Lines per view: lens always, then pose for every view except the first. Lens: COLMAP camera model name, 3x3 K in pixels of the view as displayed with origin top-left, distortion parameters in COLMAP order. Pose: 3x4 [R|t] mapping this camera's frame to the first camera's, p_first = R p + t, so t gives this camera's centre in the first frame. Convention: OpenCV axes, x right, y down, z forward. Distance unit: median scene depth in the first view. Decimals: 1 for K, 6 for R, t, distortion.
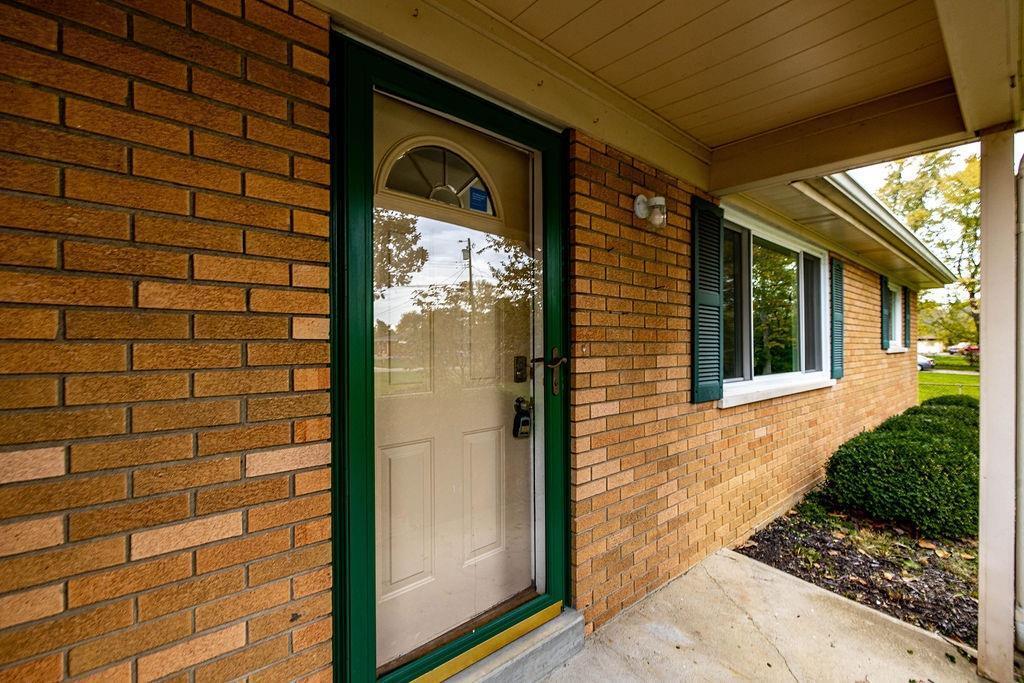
lens RADIAL K [[427.9, 0, 514.2], [0, 427.9, 344.5], [0, 0, 1]] dist [-0.000411, -0.000256]
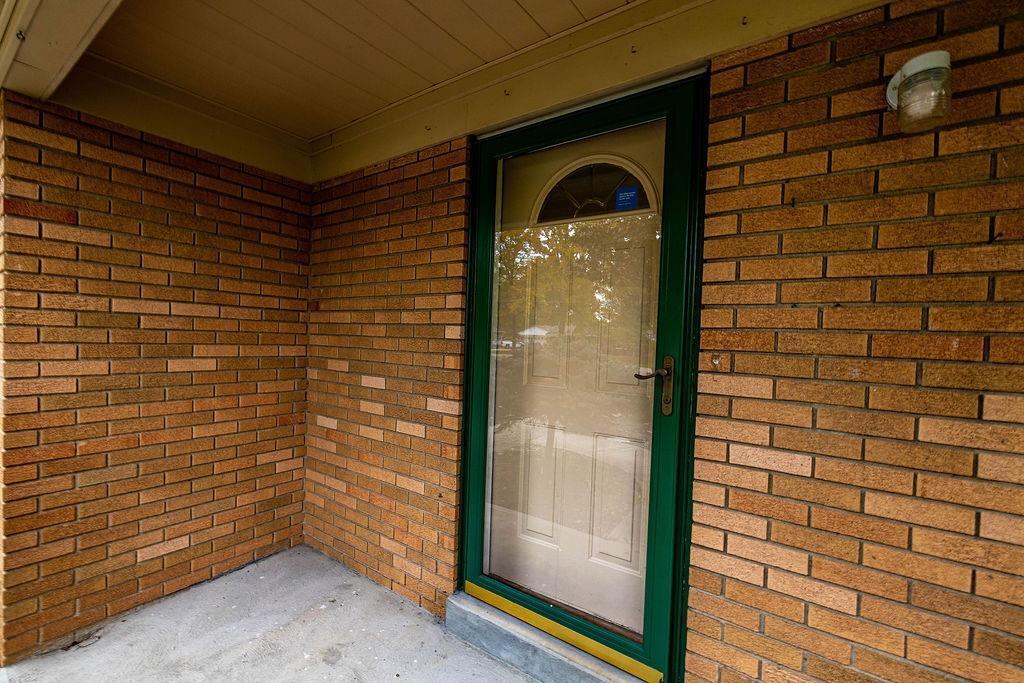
lens RADIAL K [[427.9, 0, 514.2], [0, 427.9, 344.5], [0, 0, 1]] dist [-0.000411, -0.000256]
pose [[0.264760, 0.029900, -0.963851, 0.766804], [-0.032106, 0.999238, 0.022179, -0.021855], [0.963780, 0.025073, 0.265518, 0.495602]]
